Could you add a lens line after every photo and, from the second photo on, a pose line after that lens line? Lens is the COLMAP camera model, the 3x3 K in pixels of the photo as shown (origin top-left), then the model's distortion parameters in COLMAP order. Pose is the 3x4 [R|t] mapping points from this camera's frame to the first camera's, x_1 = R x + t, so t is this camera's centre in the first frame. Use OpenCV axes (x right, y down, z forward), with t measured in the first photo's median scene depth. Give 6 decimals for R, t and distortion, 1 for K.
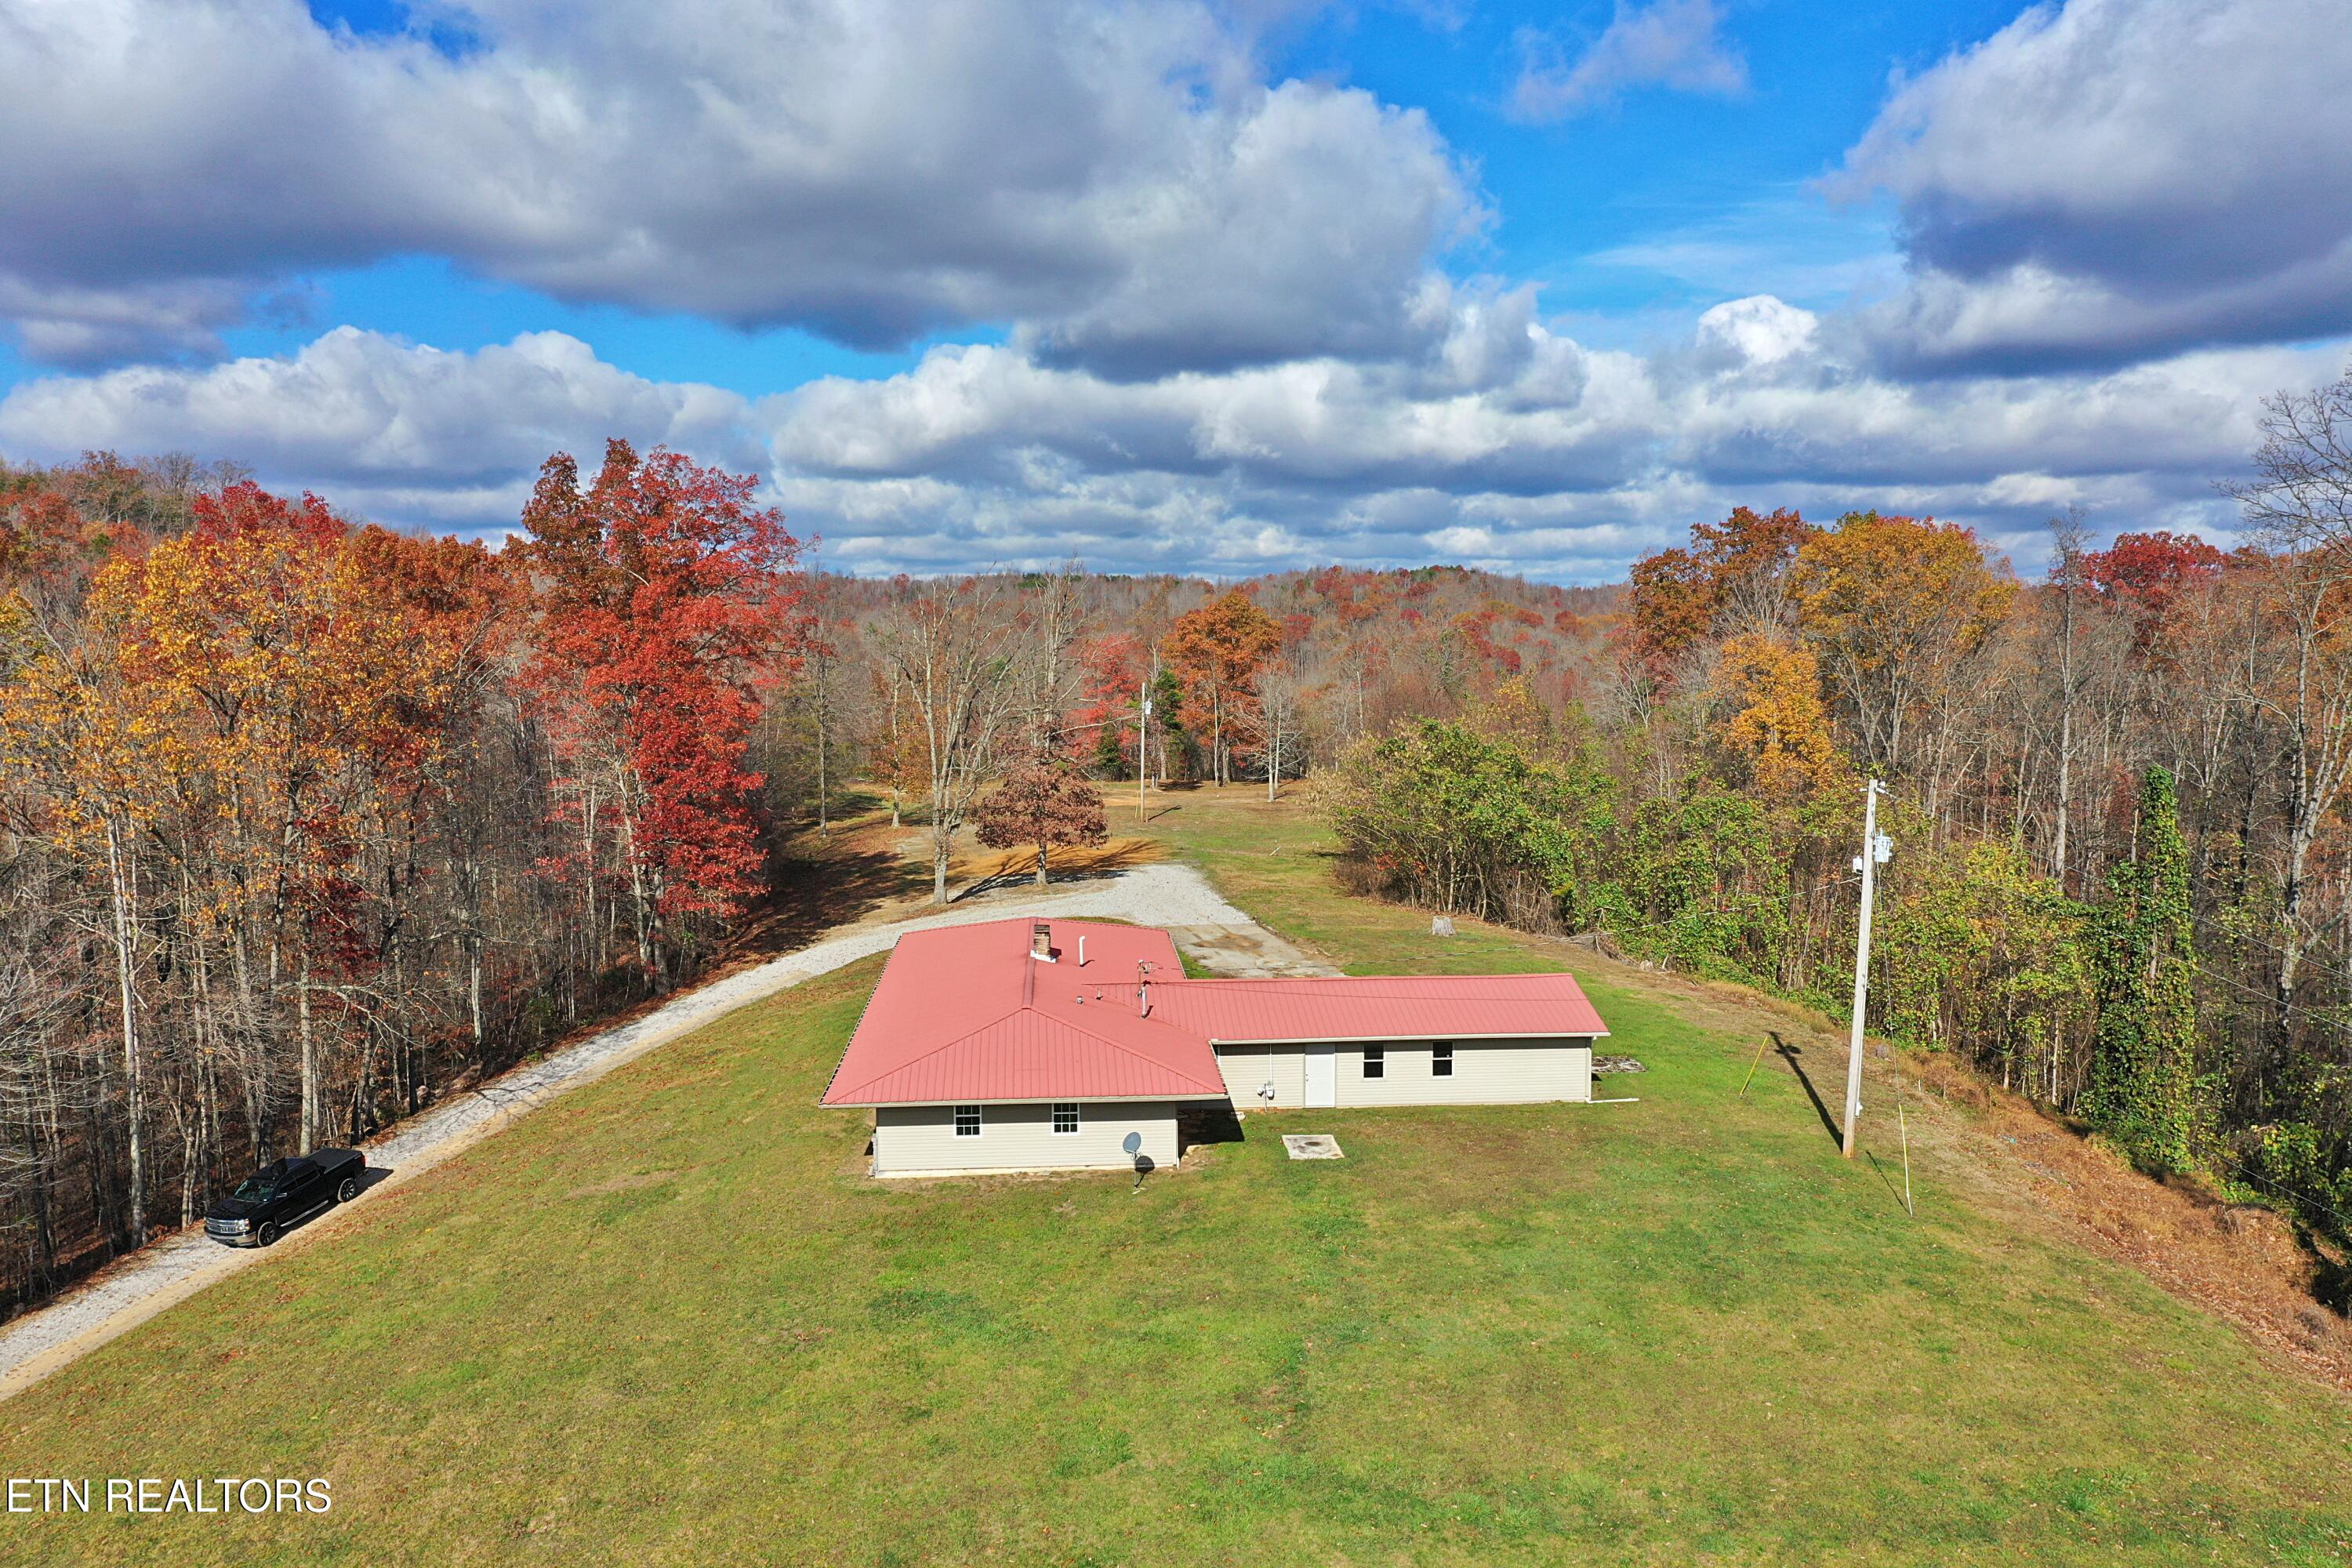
lens RADIAL K [[1848.5, 0, 1159.5], [0, 1848.5, 817.7], [0, 0, 1]] dist [0.011706, -0.030332]
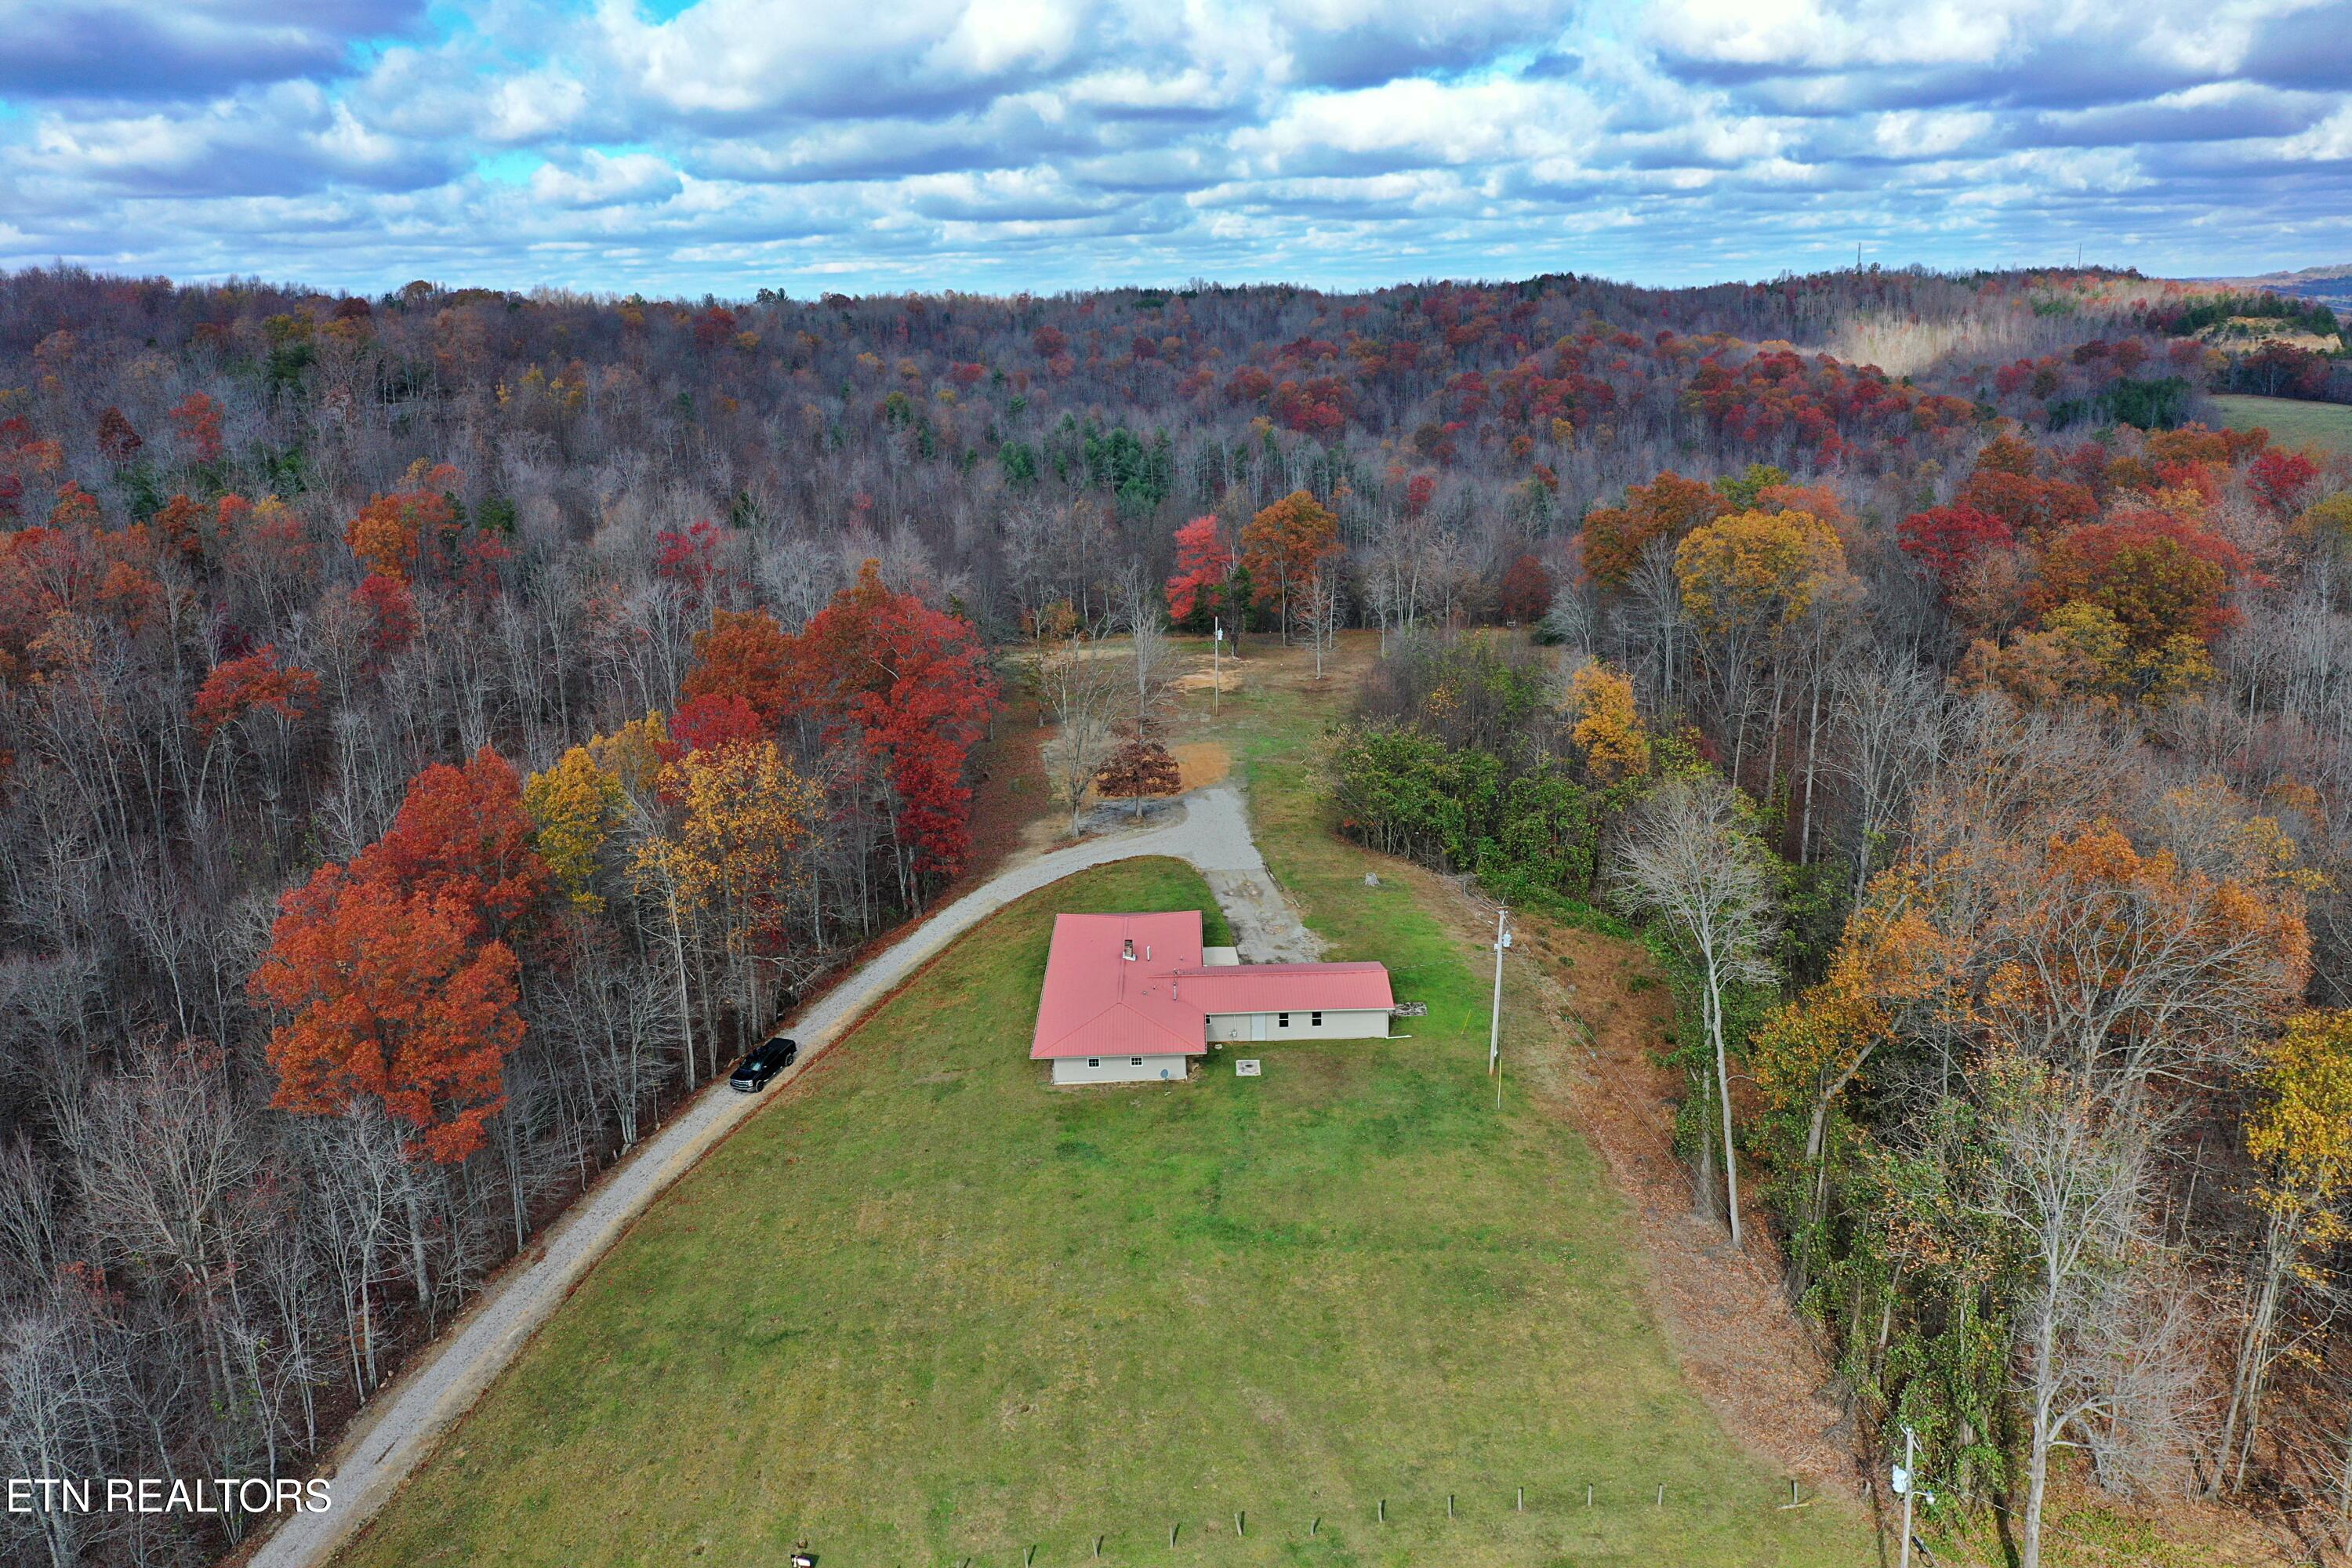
lens RADIAL K [[1848.5, 0, 1160.5], [0, 1848.5, 781.2], [0, 0, 1]] dist [0.011706, -0.030332]
pose [[0.997664, -0.004410, -0.068167, 0.127377], [0.015101, 0.987463, 0.157129, -0.501764], [0.066619, -0.157791, 0.985223, -1.117108]]
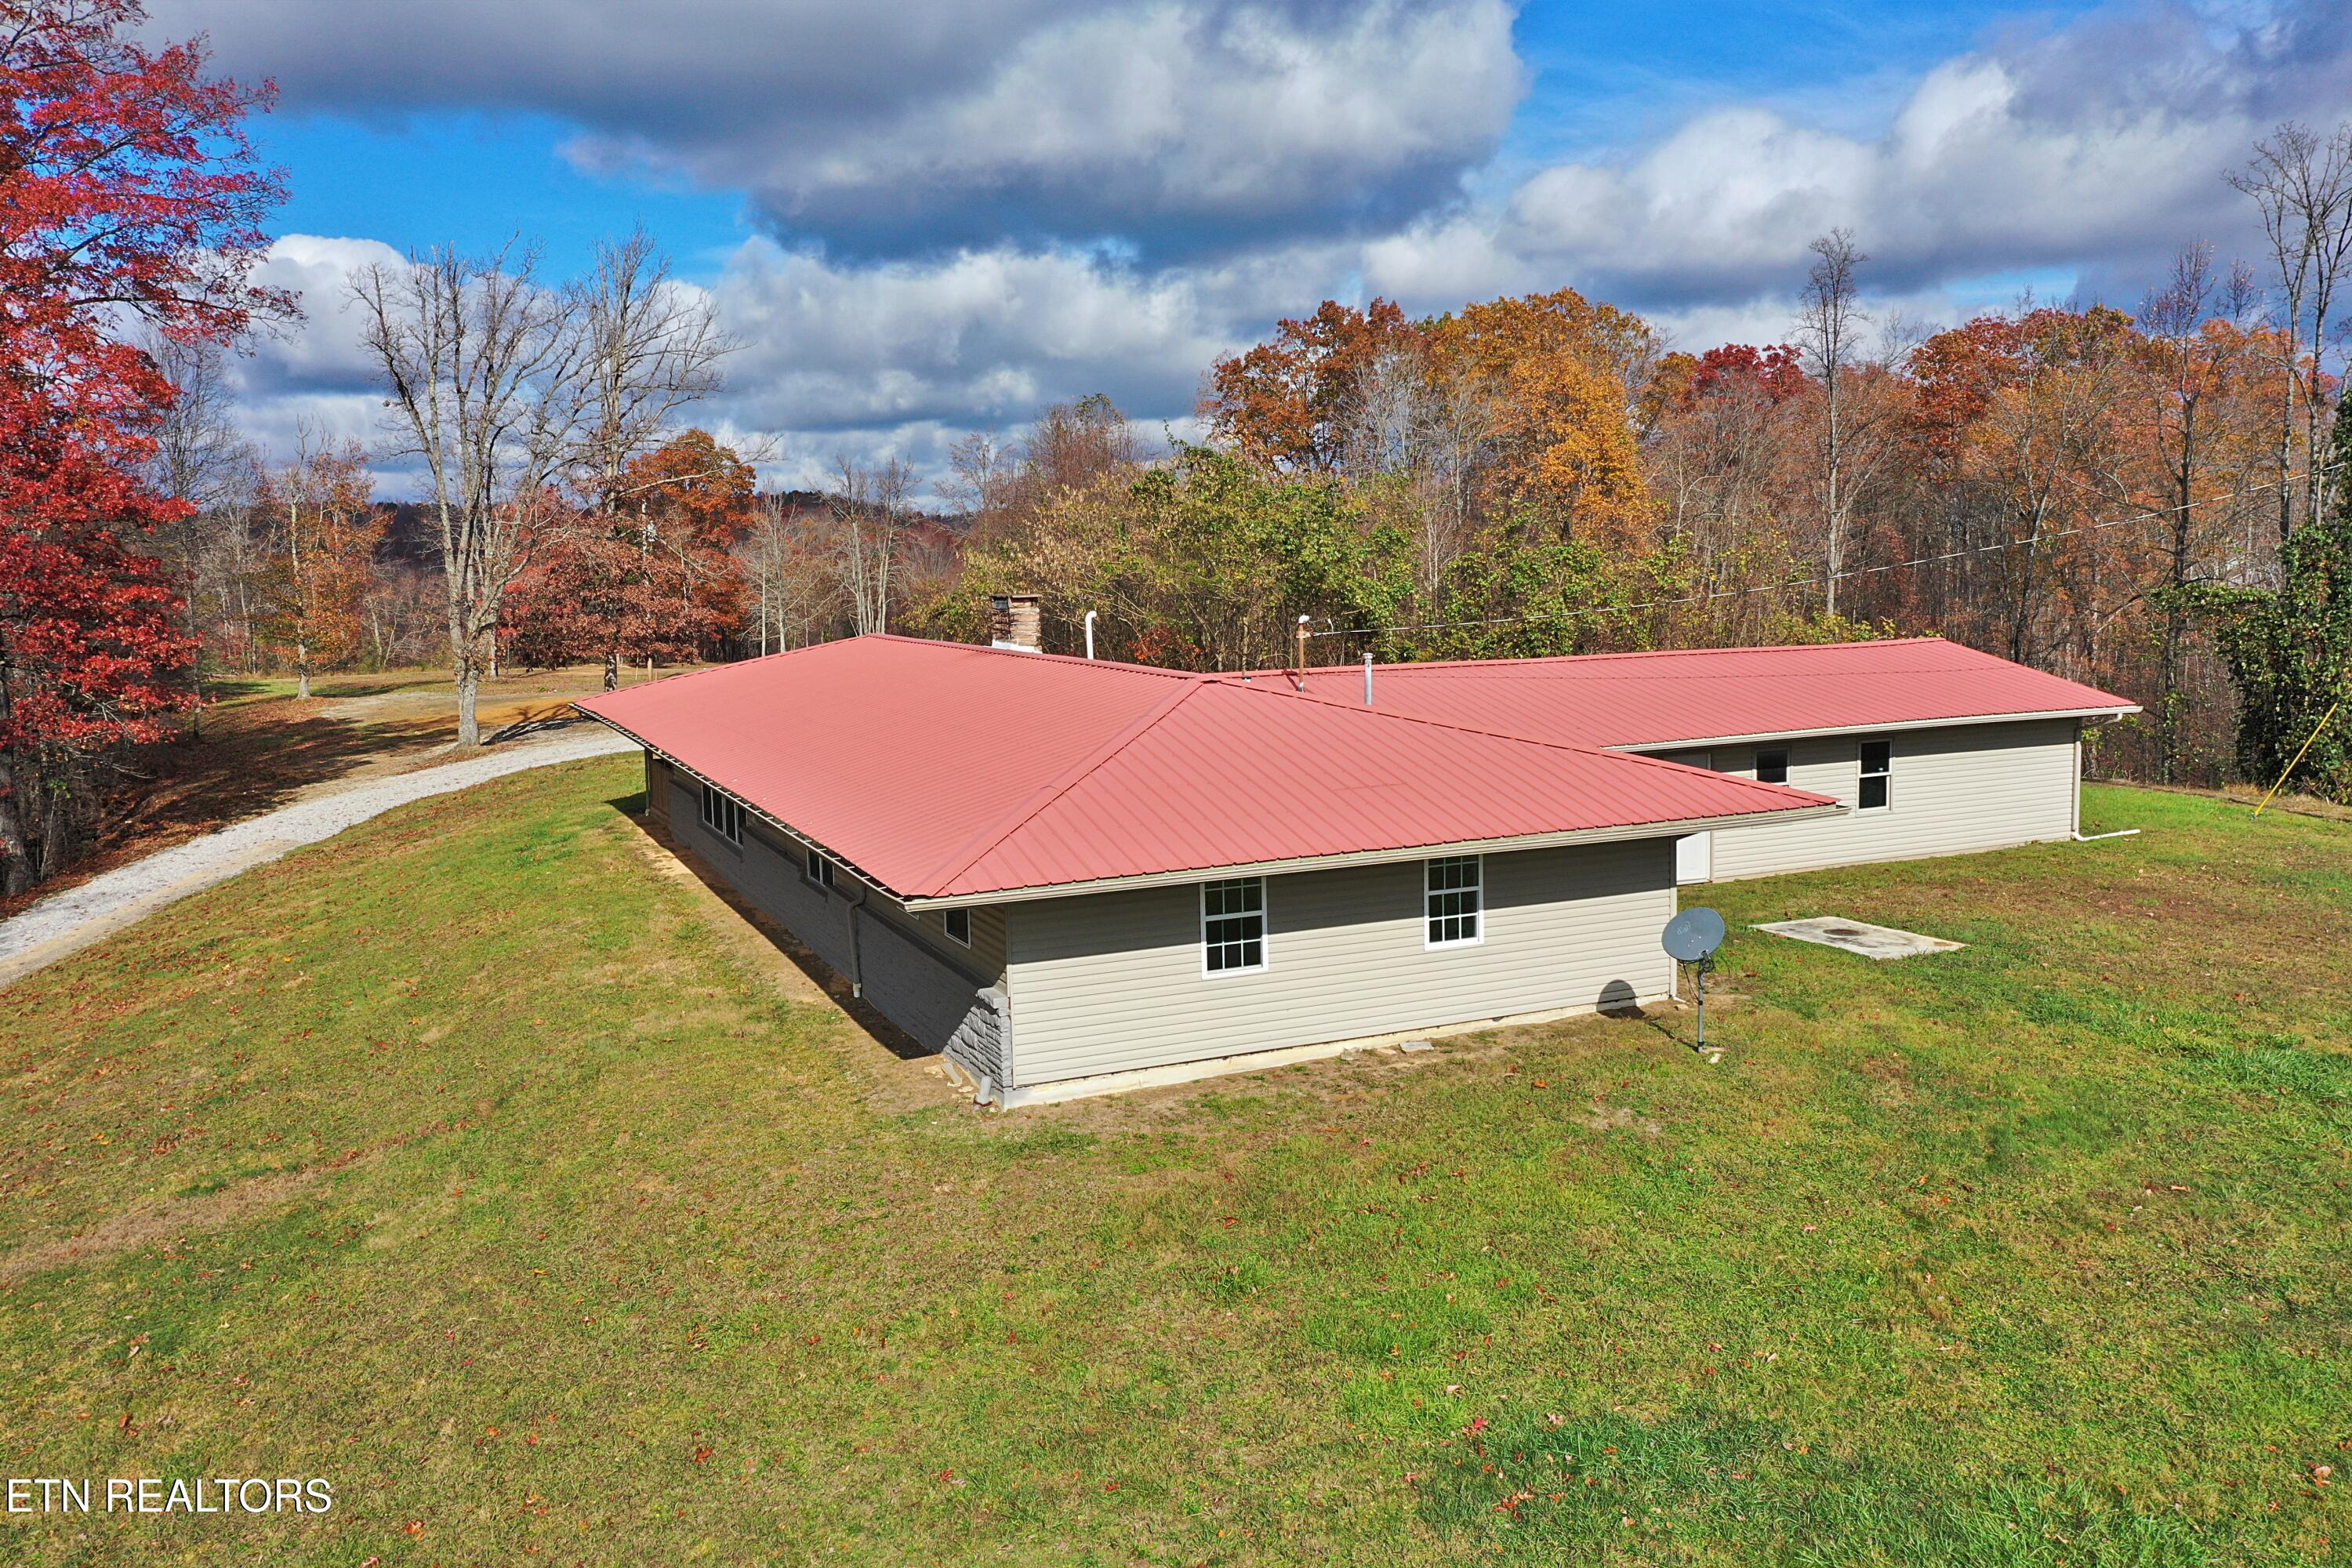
lens RADIAL K [[1848.5, 0, 1158.0], [0, 1848.5, 793.1], [0, 0, 1]] dist [0.011706, -0.030332]
pose [[0.938282, -0.057822, 0.341005, -0.229805], [0.052538, 0.998313, 0.024720, 0.118808], [-0.341859, -0.005279, 0.939736, 0.613280]]
